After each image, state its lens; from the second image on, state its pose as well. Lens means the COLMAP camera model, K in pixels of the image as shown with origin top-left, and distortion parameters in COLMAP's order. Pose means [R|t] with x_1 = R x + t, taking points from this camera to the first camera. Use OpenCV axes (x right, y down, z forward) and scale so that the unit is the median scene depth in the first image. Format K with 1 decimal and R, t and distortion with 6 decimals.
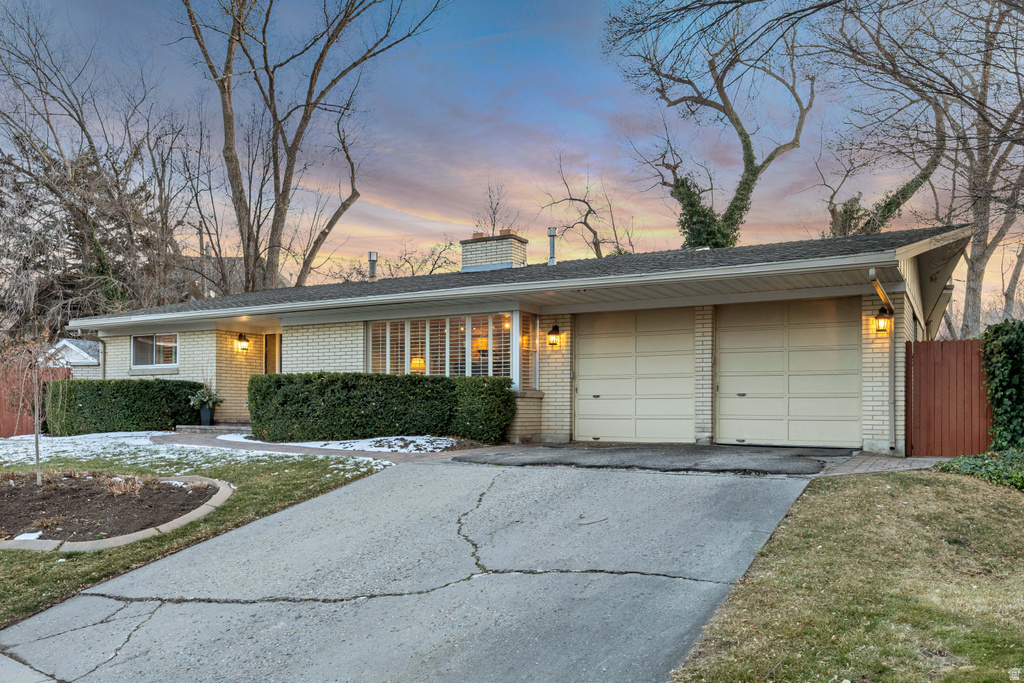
lens RADIAL K [[832.3, 0, 508.9], [0, 832.3, 393.8], [0, 0, 1]] dist [0.000545, -0.001088]
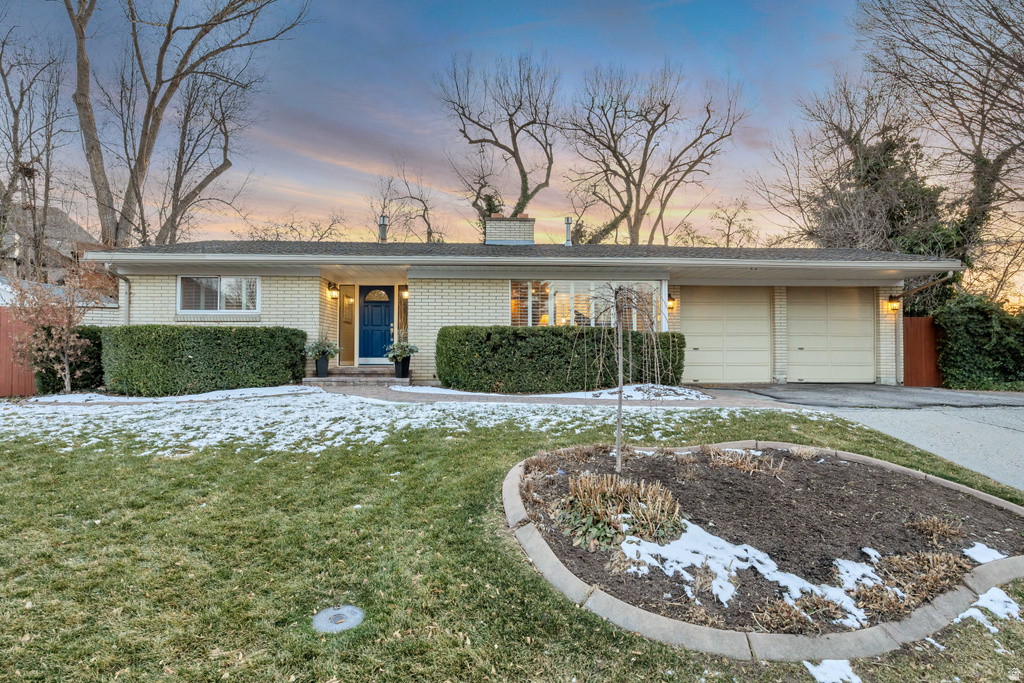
lens RADIAL K [[540.1, 0, 512.8], [0, 540.1, 338.9], [0, 0, 1]] dist [-0.006714, -0.002058]
pose [[0.841563, 0.012208, 0.540021, -0.493689], [-0.010358, 0.999925, -0.006463, -0.003494], [-0.540059, -0.000155, 0.841627, 0.351776]]
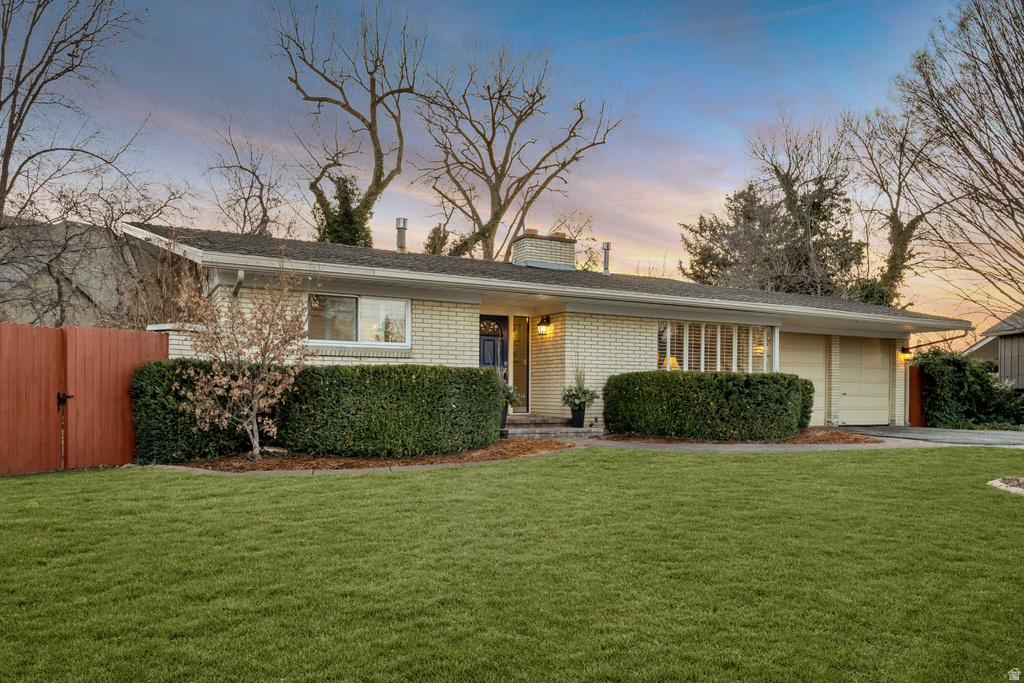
lens RADIAL K [[730.4, 0, 512.0], [0, 730.4, 393.3], [0, 0, 1]] dist [0.002909, -0.000121]
pose [[0.511697, -0.001537, 0.859165, -0.914093], [-0.023737, 0.999591, 0.015925, -0.005561], [-0.858838, -0.028543, 0.511451, 0.619303]]
